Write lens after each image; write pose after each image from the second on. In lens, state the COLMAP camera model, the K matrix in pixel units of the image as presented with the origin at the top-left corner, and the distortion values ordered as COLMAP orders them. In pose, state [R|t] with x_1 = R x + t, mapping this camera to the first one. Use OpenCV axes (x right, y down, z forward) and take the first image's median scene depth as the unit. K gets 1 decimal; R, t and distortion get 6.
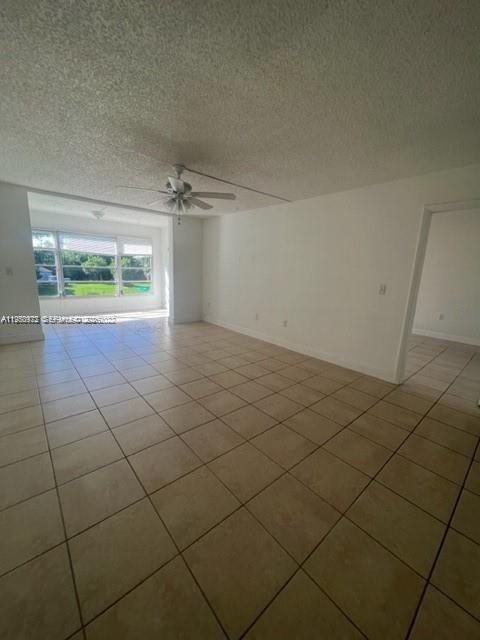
lens RADIAL K [[255.5, 0, 241.3], [0, 255.5, 317.9], [0, 0, 1]] dist [0.000869, 0.000104]
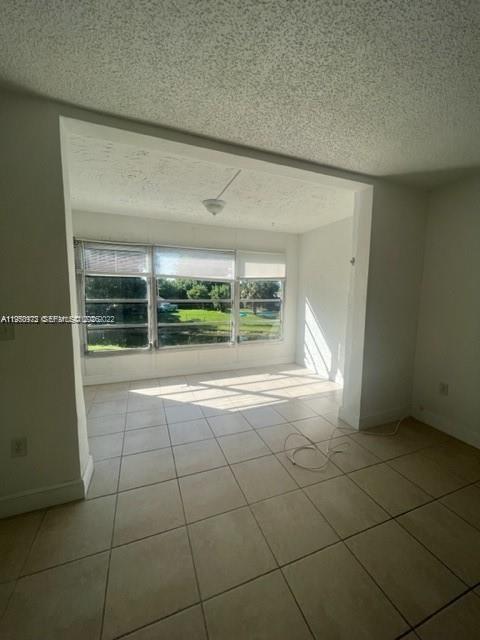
lens RADIAL K [[255.5, 0, 241.3], [0, 255.5, 317.9], [0, 0, 1]] dist [0.000869, 0.000104]
pose [[0.941407, 0.010163, -0.337118, -0.289639], [-0.041166, 0.995535, -0.084943, -0.113965], [0.334750, 0.093844, 0.937622, 0.479441]]
